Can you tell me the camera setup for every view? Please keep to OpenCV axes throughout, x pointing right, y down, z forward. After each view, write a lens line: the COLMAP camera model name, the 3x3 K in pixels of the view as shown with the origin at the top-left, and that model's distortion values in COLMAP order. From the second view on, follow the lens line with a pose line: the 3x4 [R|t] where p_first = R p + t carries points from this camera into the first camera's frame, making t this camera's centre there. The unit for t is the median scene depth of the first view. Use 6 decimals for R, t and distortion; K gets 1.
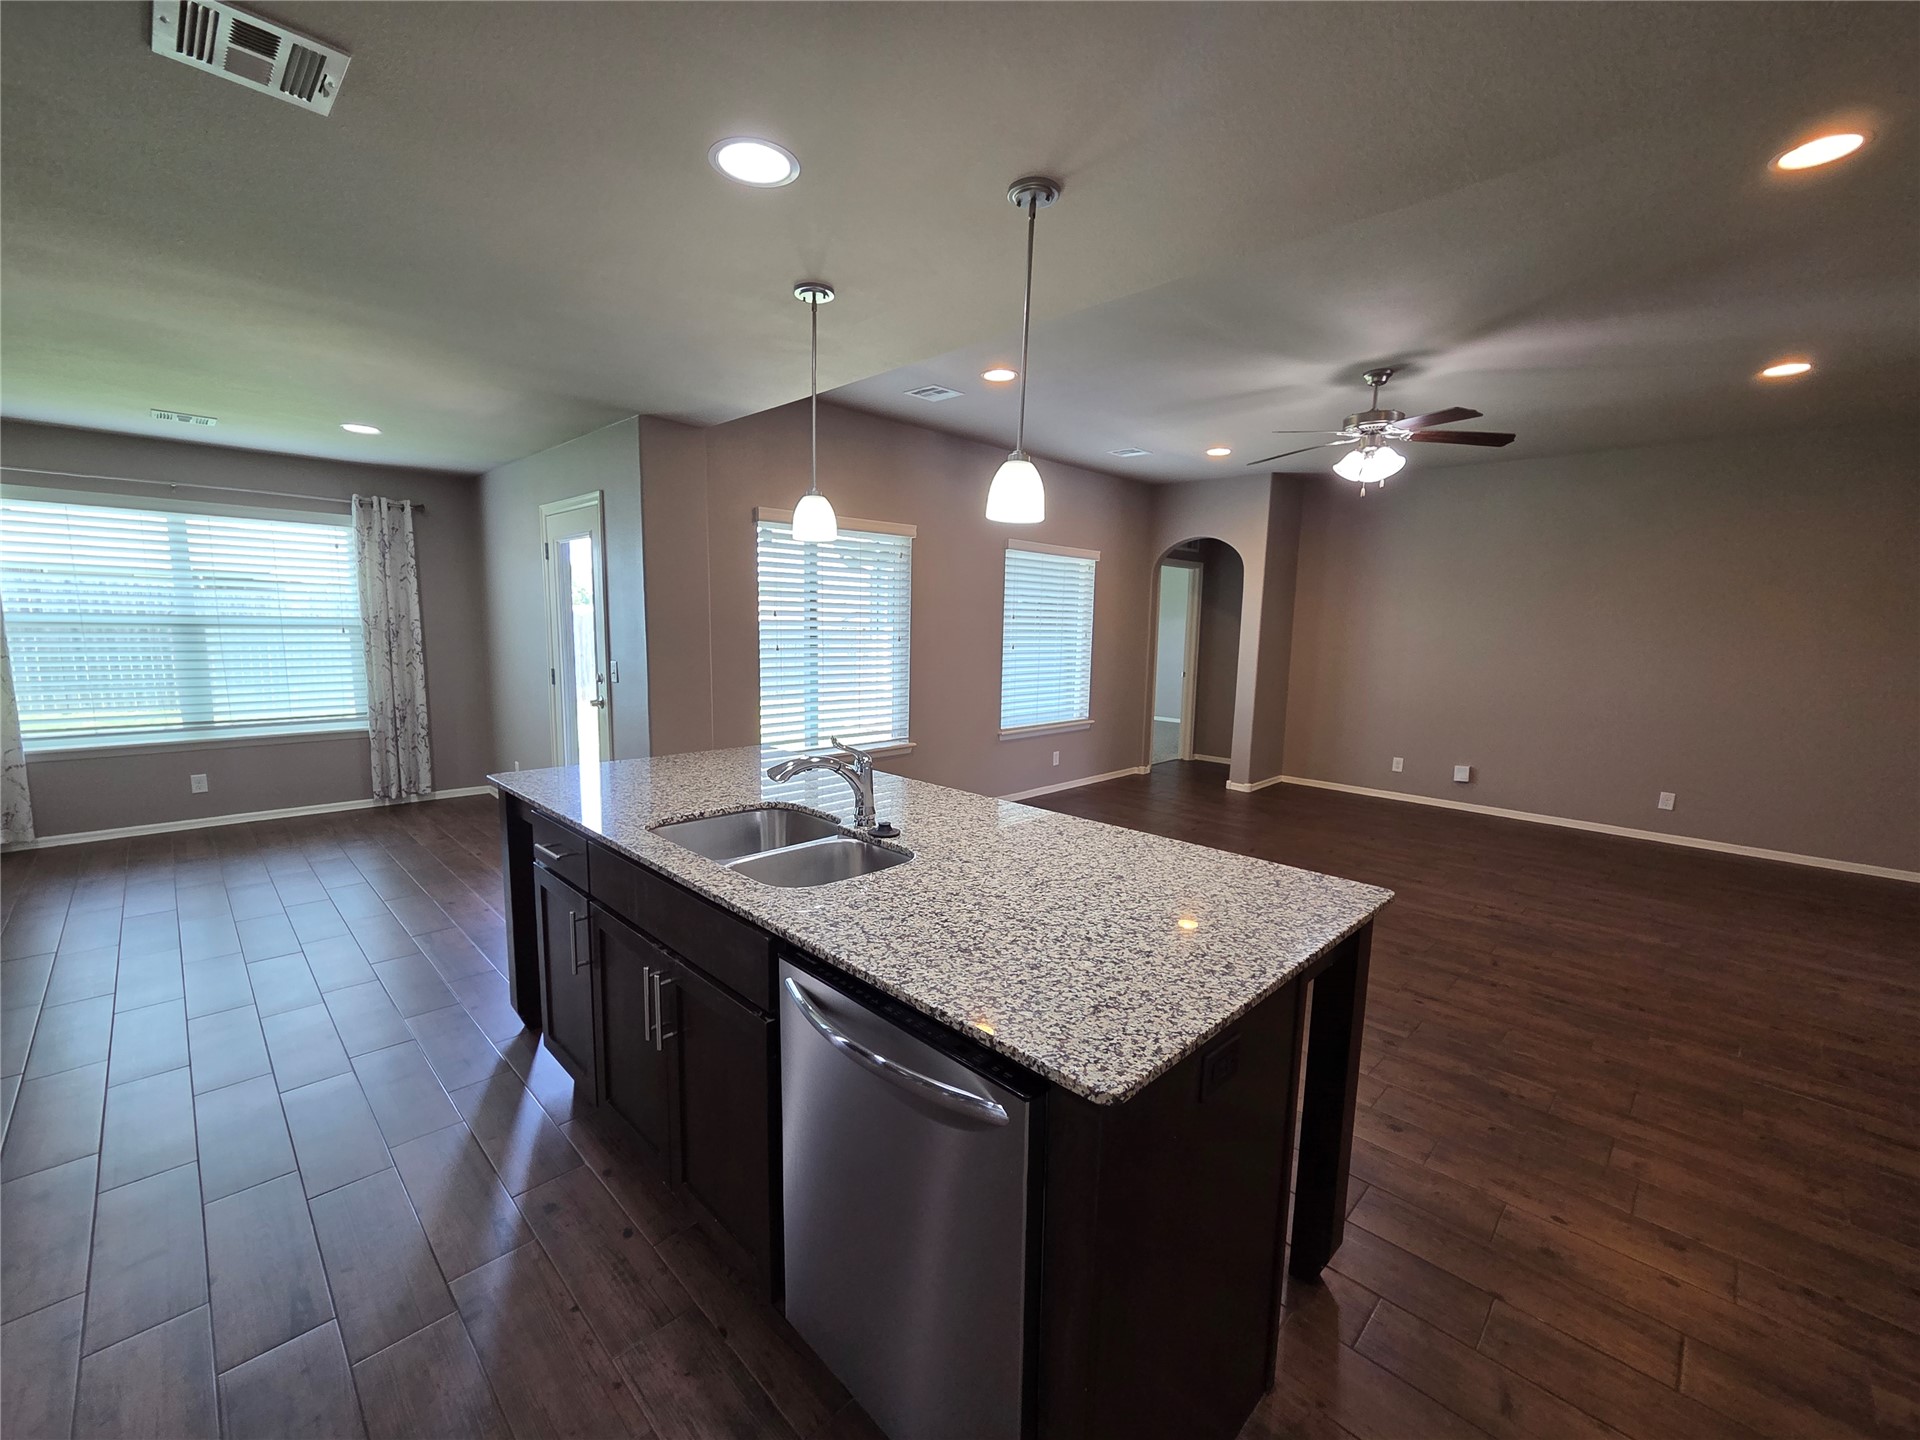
lens RADIAL K [[791.2, 0, 948.9], [0, 791.2, 730.1], [0, 0, 1]] dist [0.001394, 0.000106]
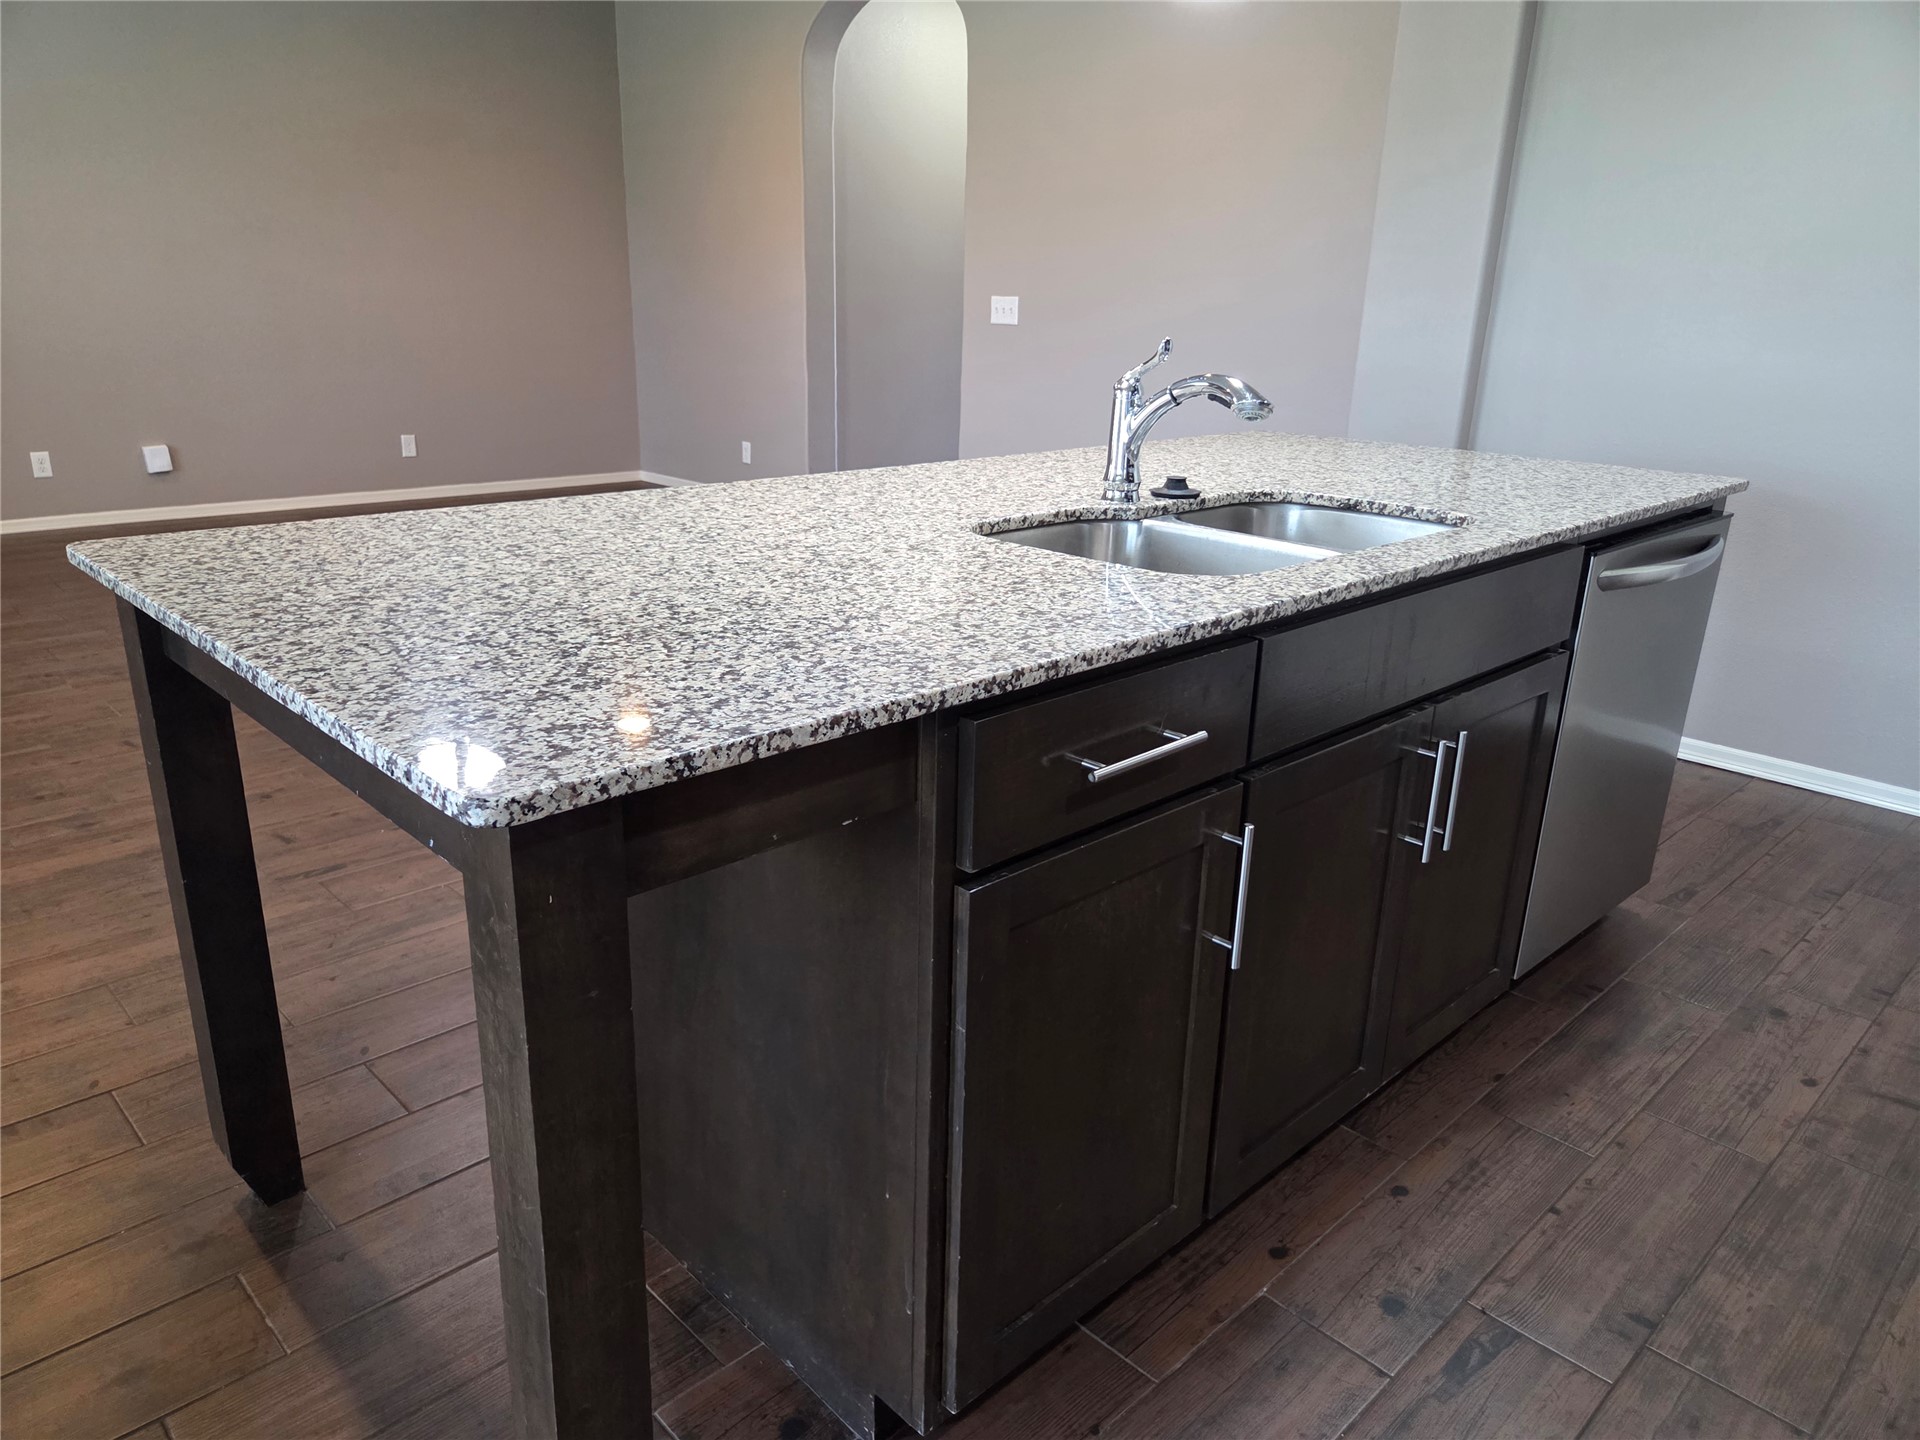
lens RADIAL K [[1291.6, 0, 977.9], [0, 1291.6, 716.8], [0, 0, 1]] dist [0.056126, -0.042167]
pose [[0.004818, -0.334487, 0.942388, -0.413008], [0.116077, 0.936215, 0.331703, -0.024208], [-0.993228, 0.107792, 0.043337, 0.417451]]
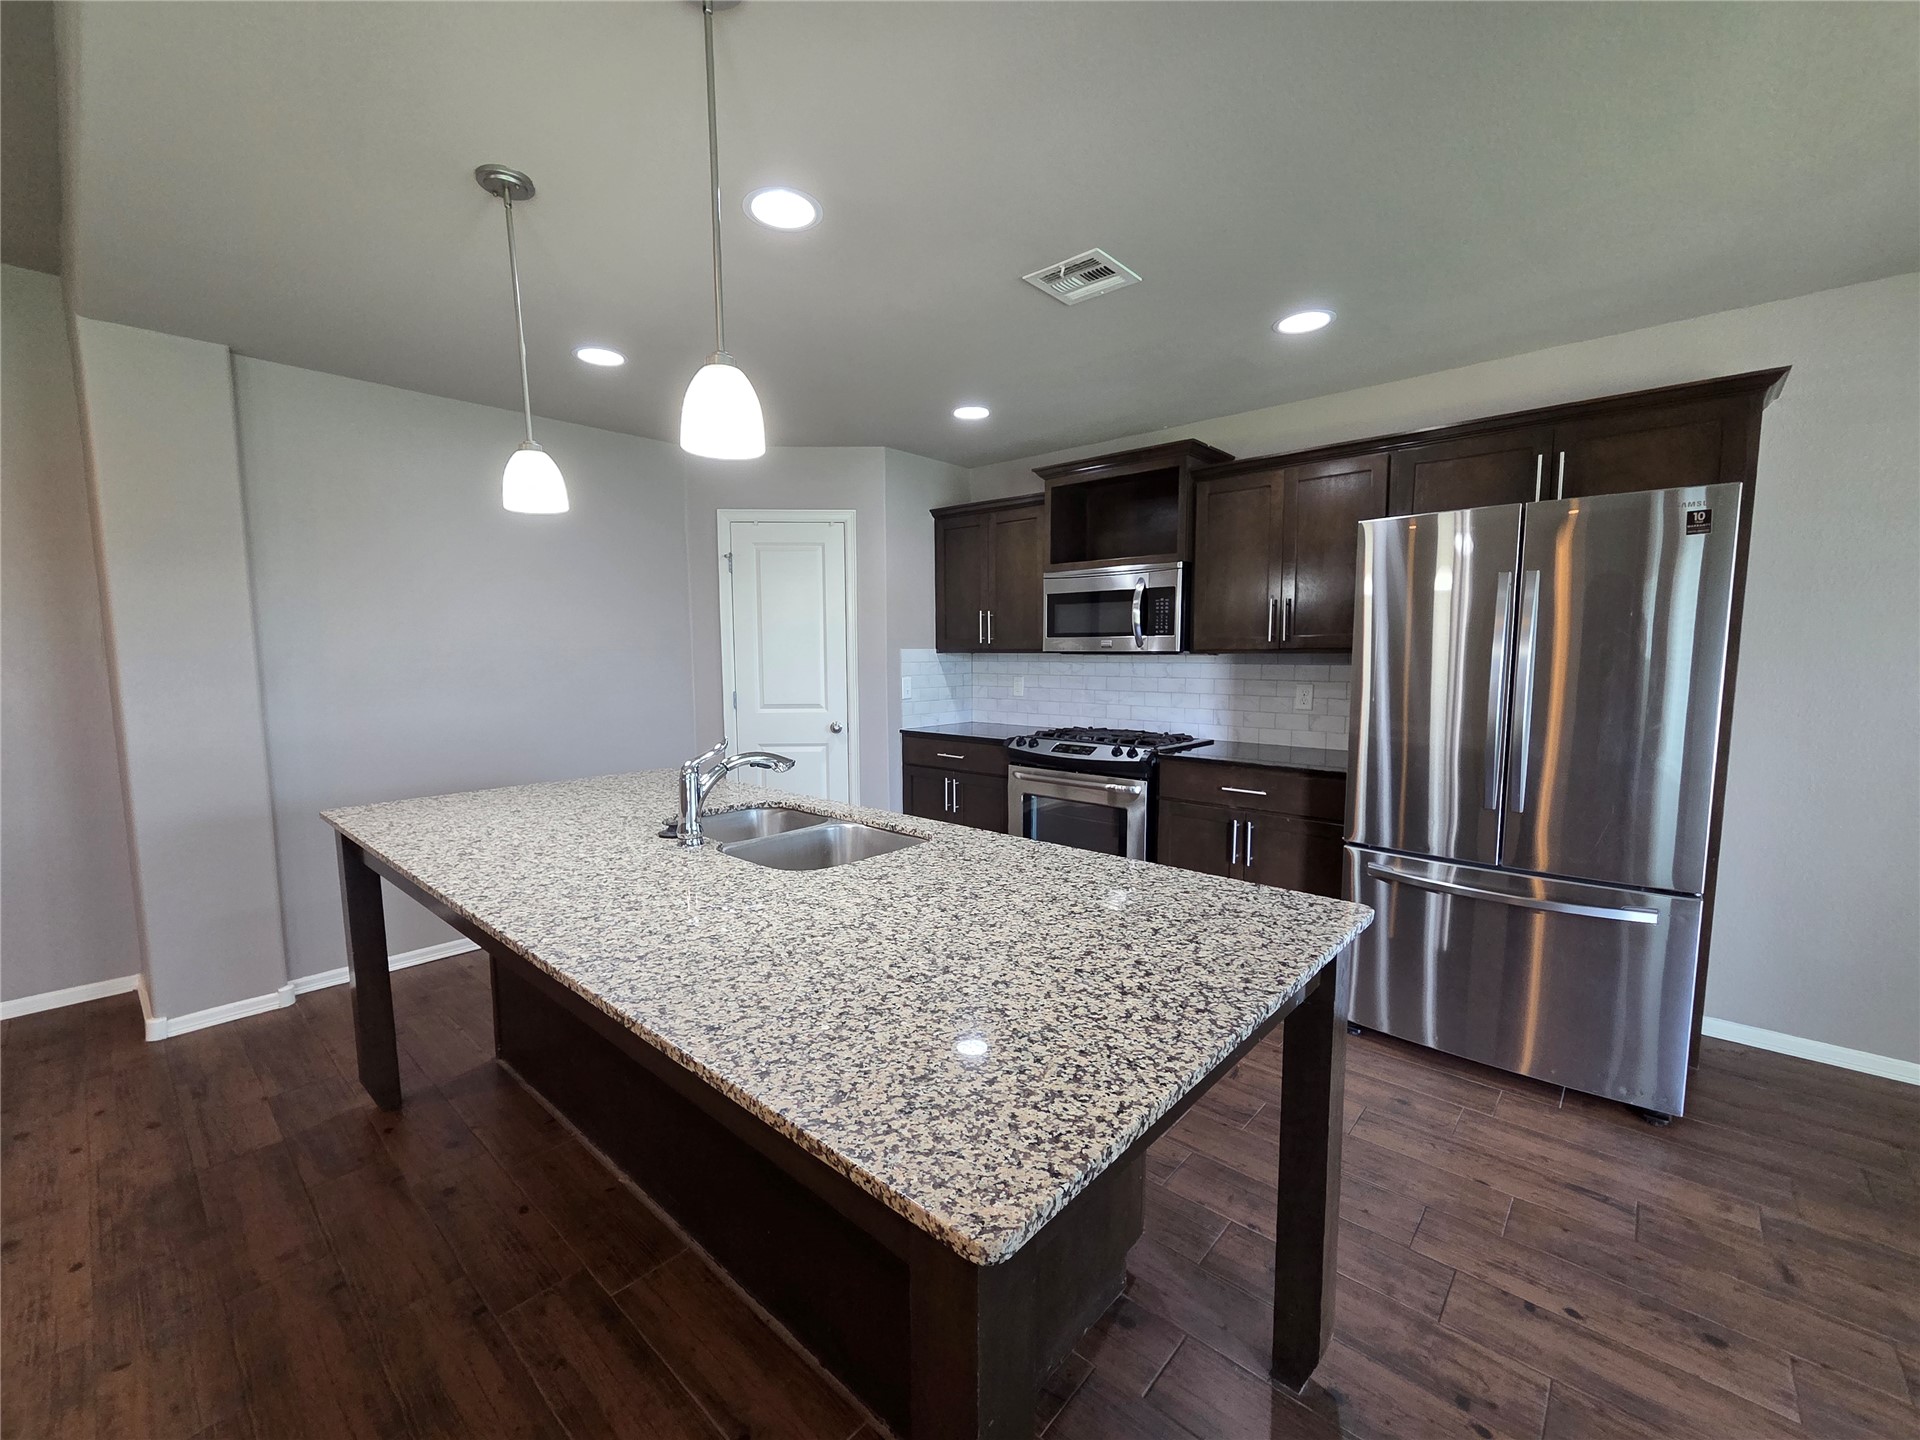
lens RADIAL K [[791.2, 0, 950.6], [0, 791.2, 730.3], [0, 0, 1]] dist [0.001394, 0.000106]
pose [[-0.998536, -0.011871, -0.052780, -0.130242], [-0.024229, 0.970439, 0.240128, -0.083176], [0.048369, 0.241055, -0.969305, 0.702733]]
